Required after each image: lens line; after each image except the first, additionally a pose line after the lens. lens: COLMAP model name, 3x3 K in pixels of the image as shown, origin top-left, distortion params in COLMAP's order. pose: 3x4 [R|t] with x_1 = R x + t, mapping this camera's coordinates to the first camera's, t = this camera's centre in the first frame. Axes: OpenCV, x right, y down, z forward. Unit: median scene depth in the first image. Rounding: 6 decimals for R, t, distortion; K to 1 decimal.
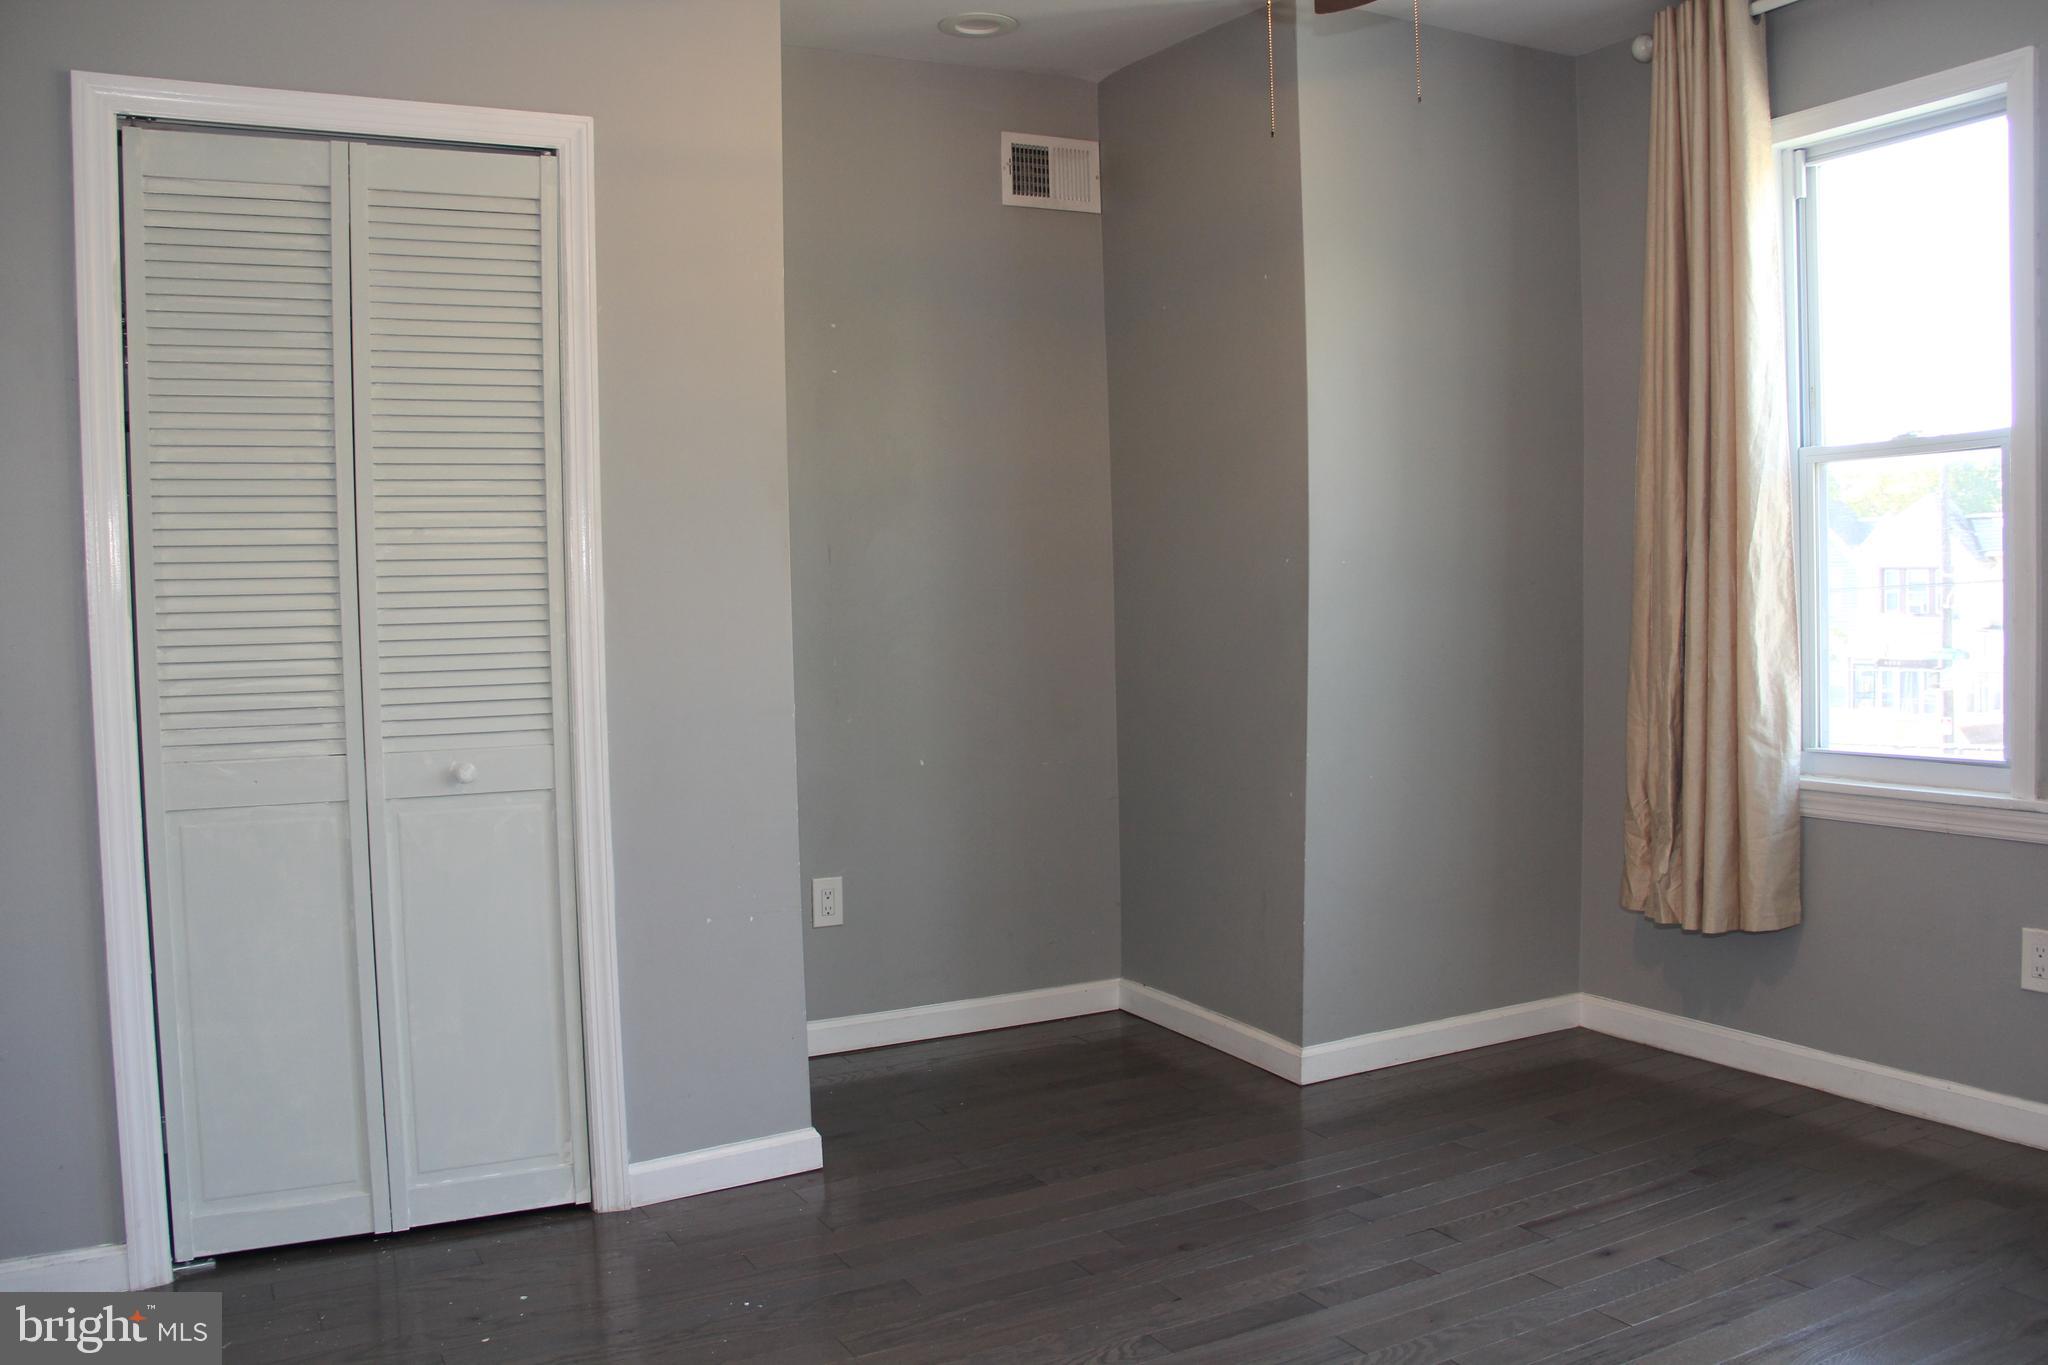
lens RADIAL K [[1689.9, 0, 1063.7], [0, 1689.9, 671.9], [0, 0, 1]] dist [-0.169365, 0.136594]
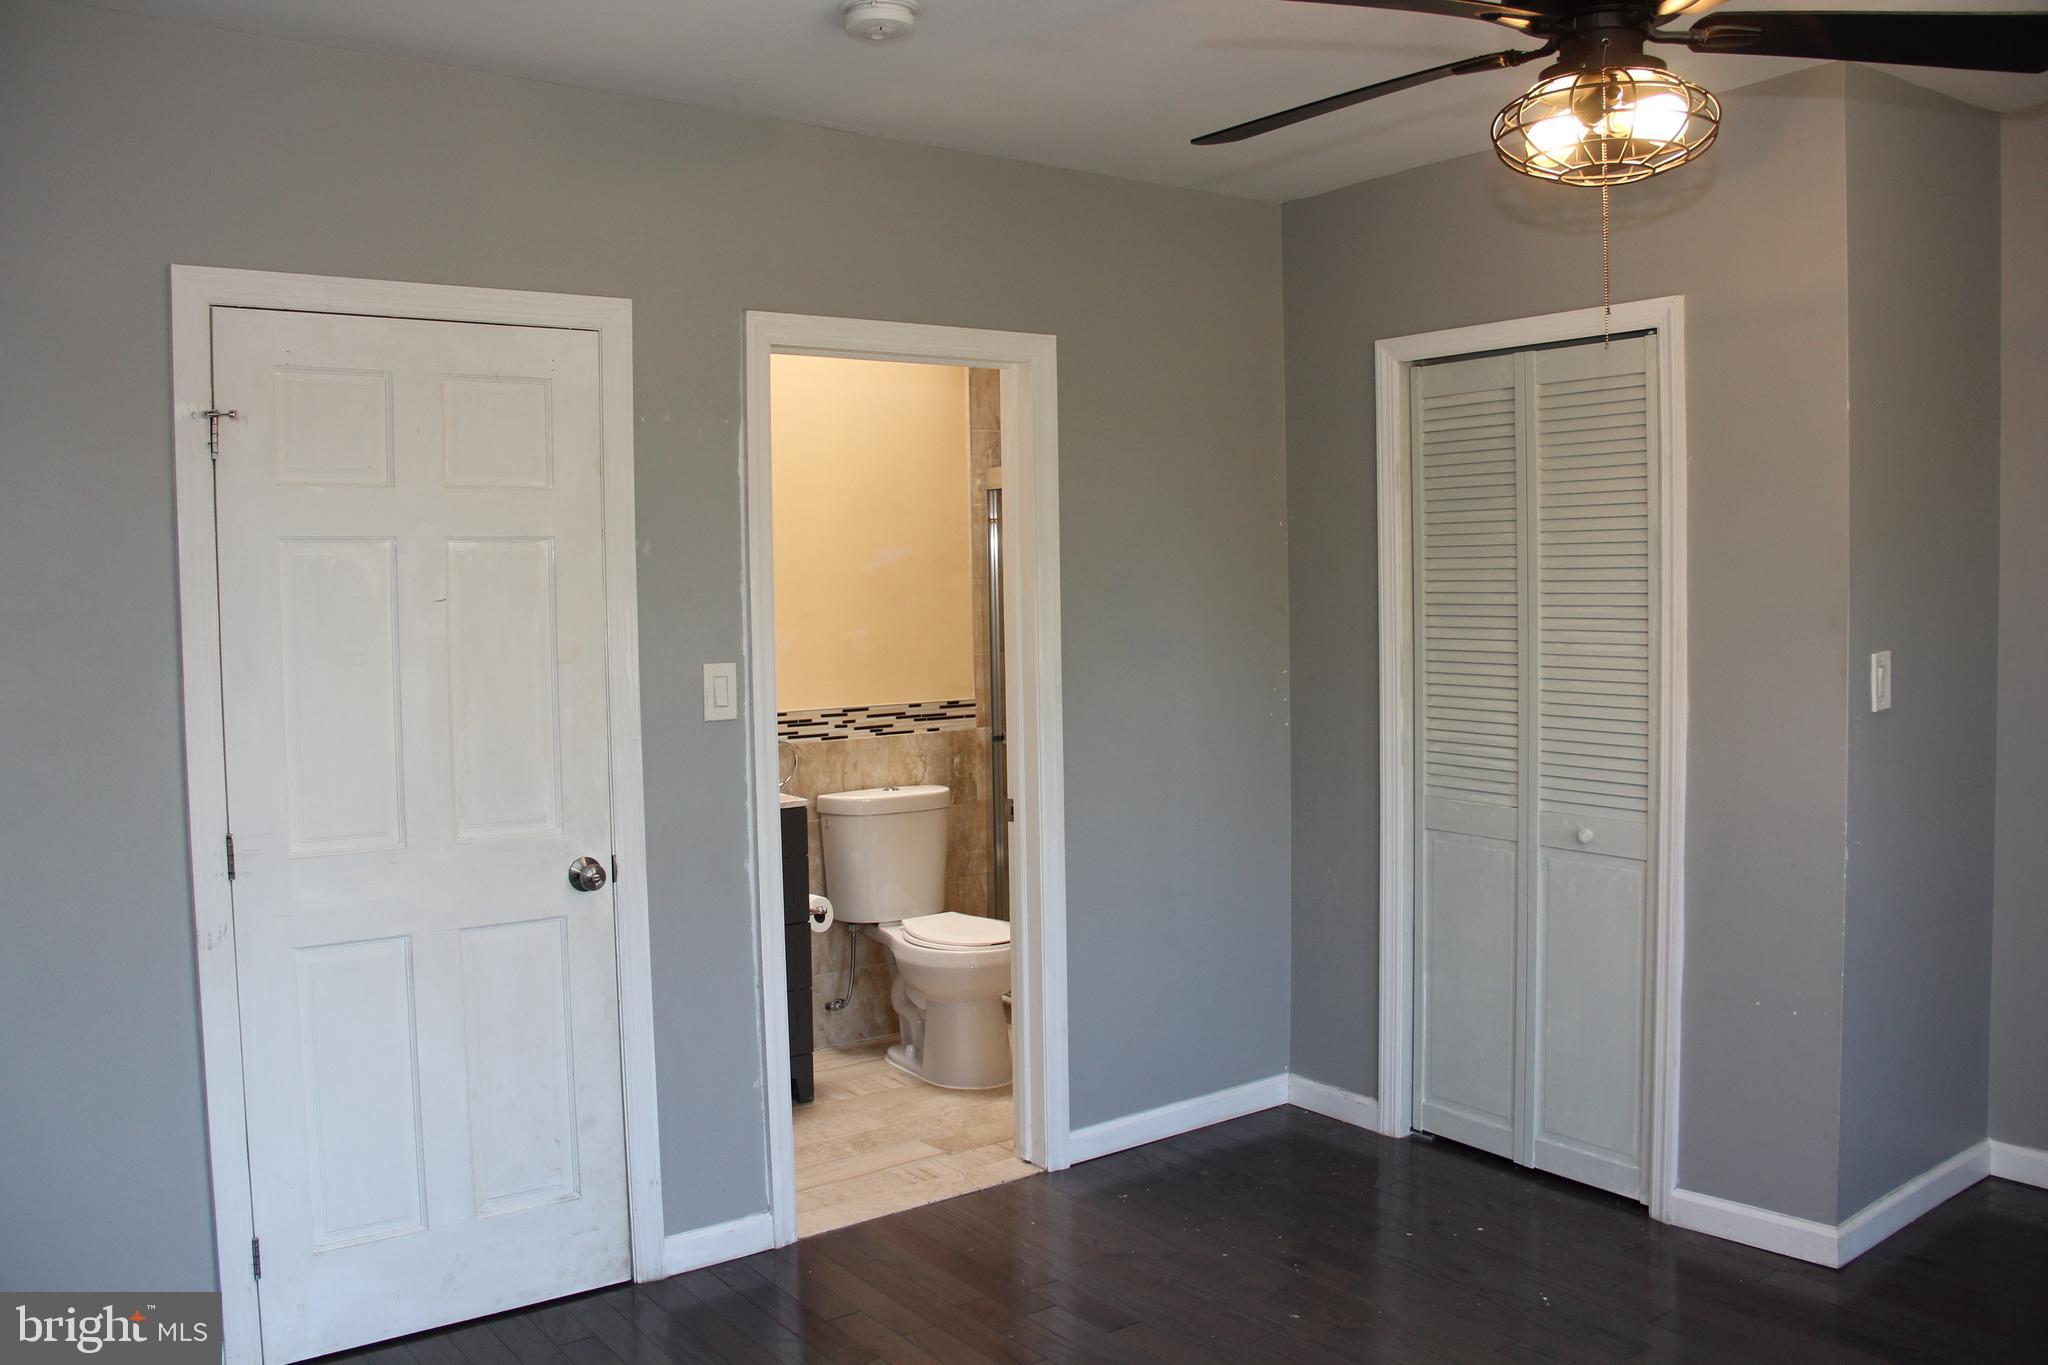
lens RADIAL K [[1689.9, 0, 1022.2], [0, 1689.9, 689.7], [0, 0, 1]] dist [-0.169365, 0.136594]
pose [[0.152962, 0.081037, -0.984904, 0.816266], [-0.039142, 0.996347, 0.075900, -0.130045], [0.987457, 0.026941, 0.155575, 0.368884]]
